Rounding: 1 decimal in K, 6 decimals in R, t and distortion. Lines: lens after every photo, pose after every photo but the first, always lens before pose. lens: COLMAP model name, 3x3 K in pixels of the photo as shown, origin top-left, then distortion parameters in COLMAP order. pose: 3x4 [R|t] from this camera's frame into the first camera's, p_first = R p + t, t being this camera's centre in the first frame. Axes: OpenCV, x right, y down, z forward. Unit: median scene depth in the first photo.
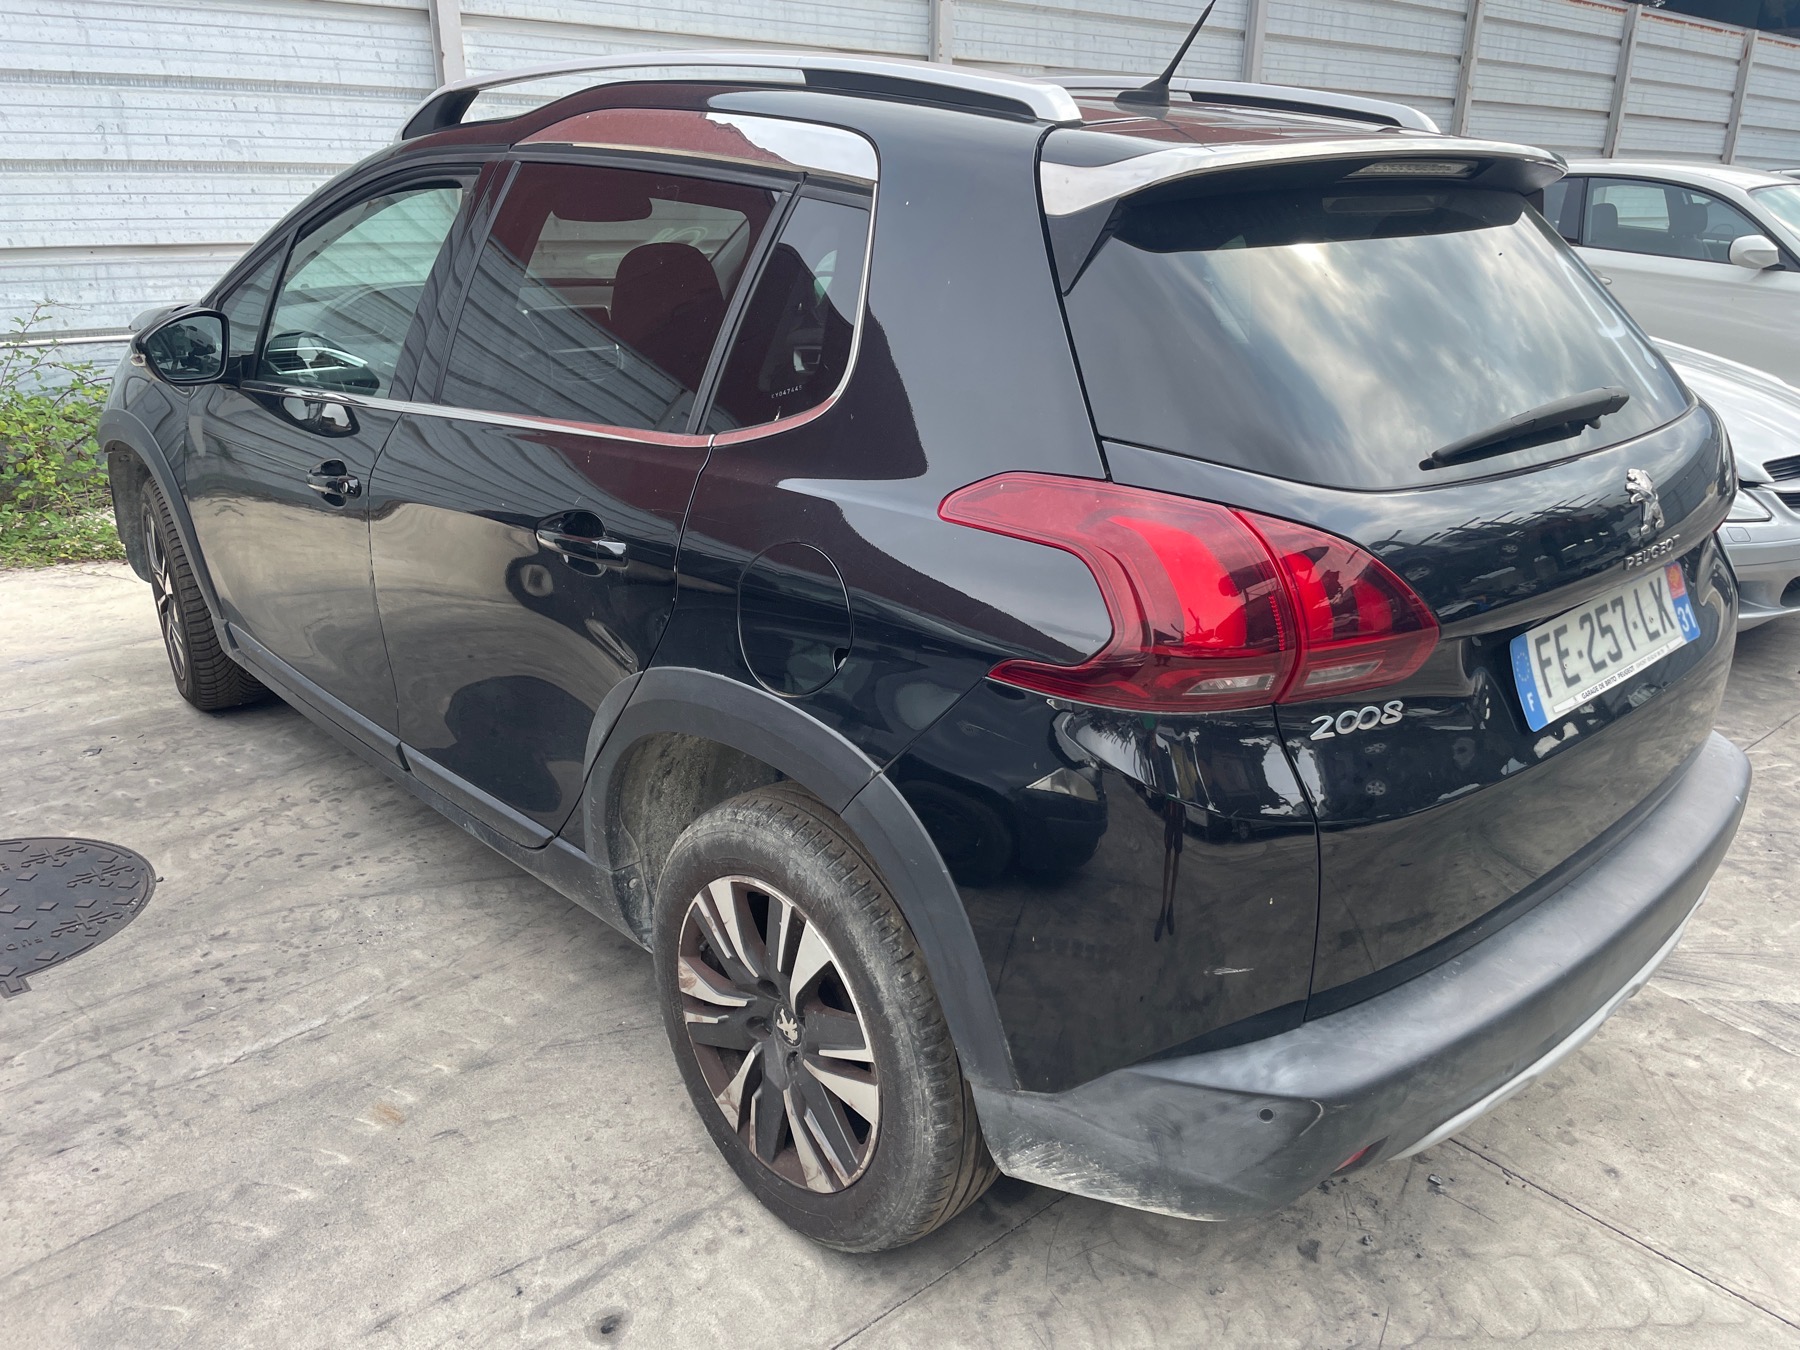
lens RADIAL K [[1362.4, 0, 897.2], [0, 1362.4, 679.5], [0, 0, 1]] dist [-0.007215, -0.024535]
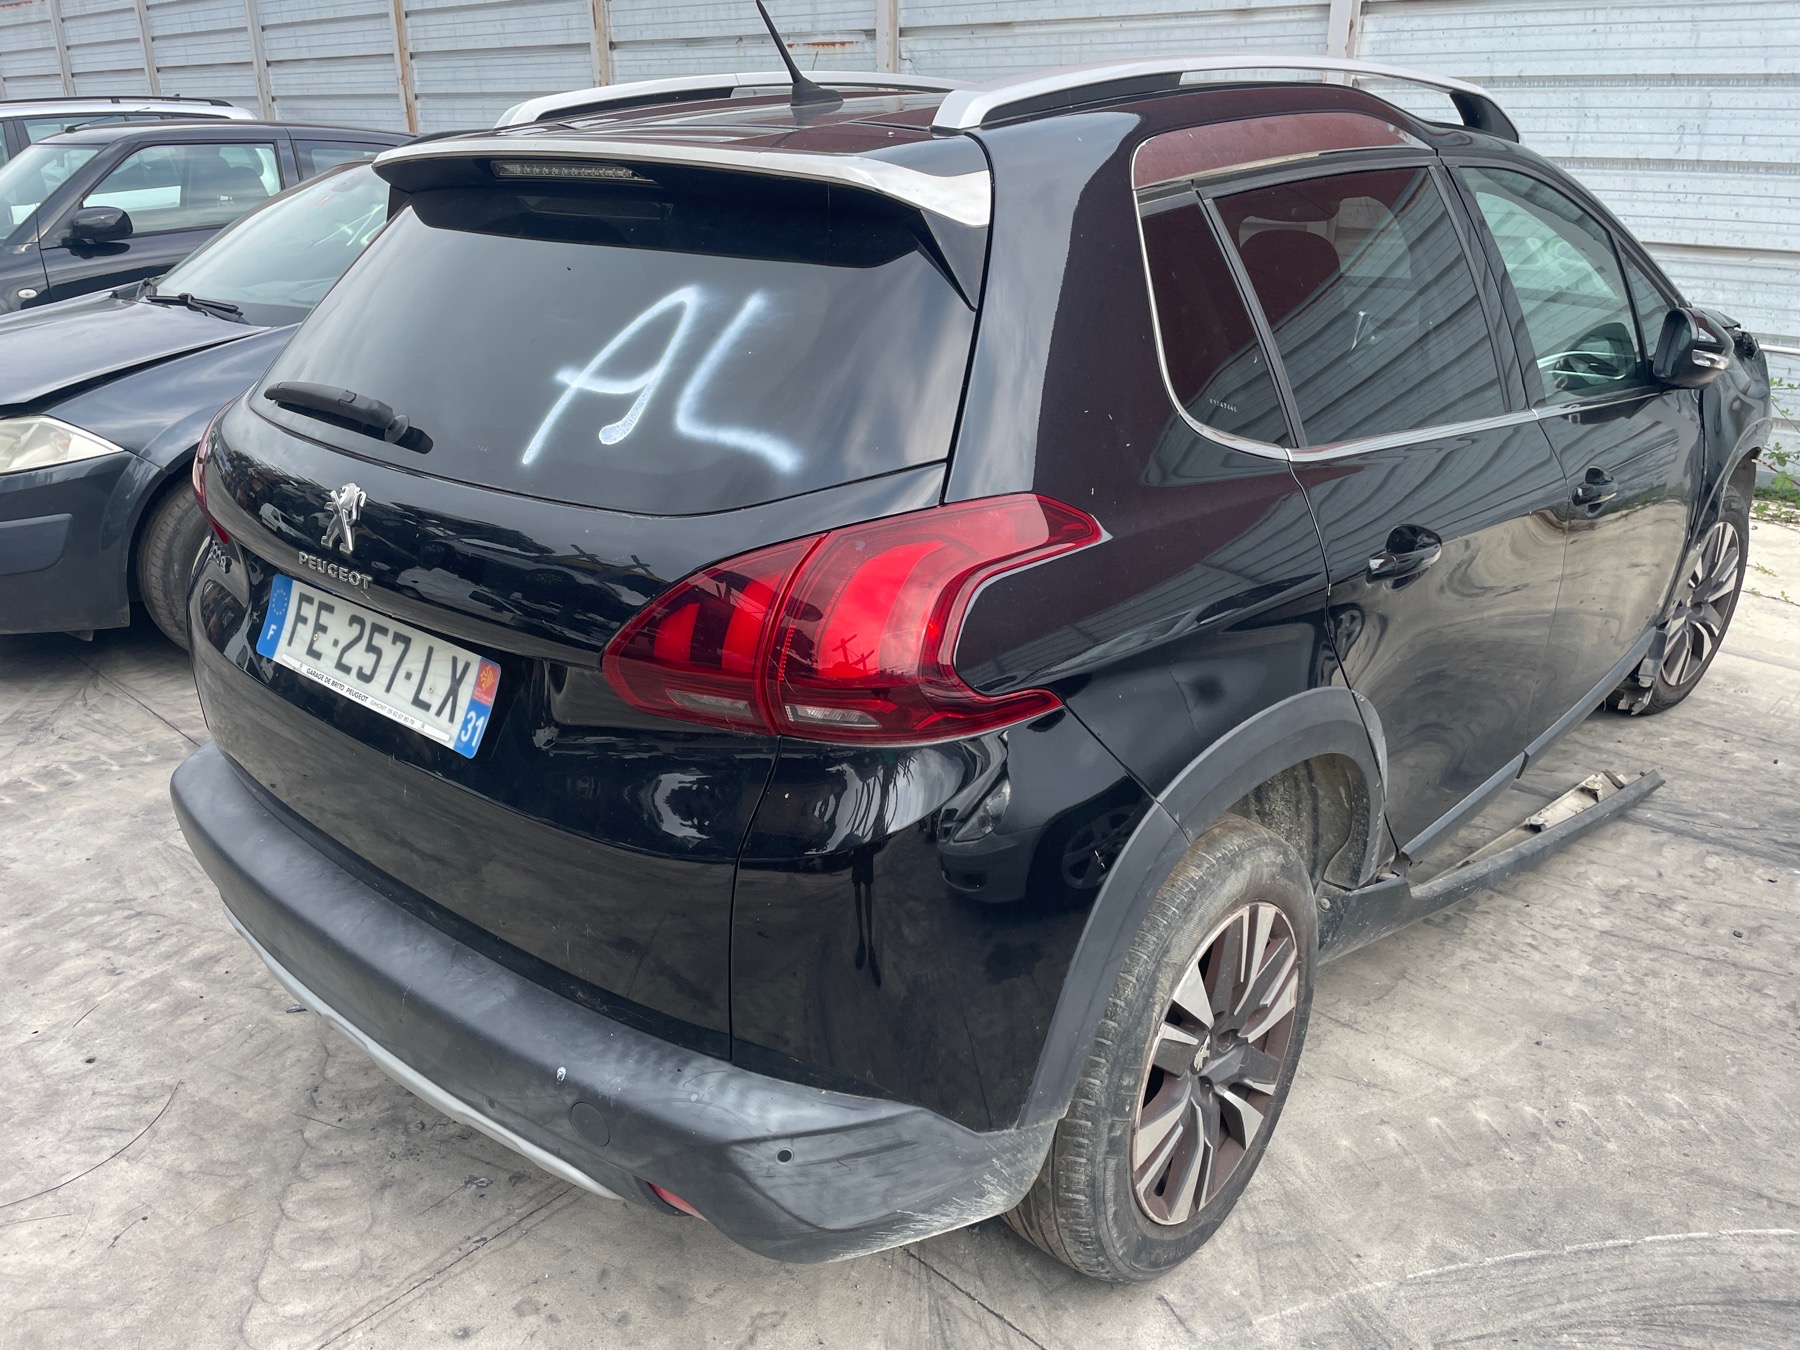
lens RADIAL K [[1362.4, 0, 898.0], [0, 1362.4, 670.0], [0, 0, 1]] dist [-0.007215, -0.024535]
pose [[0.105925, 0.344422, -0.932820, 1.284218], [-0.348861, 0.891342, 0.289493, -0.378672], [0.931169, 0.294760, 0.214571, 1.000936]]
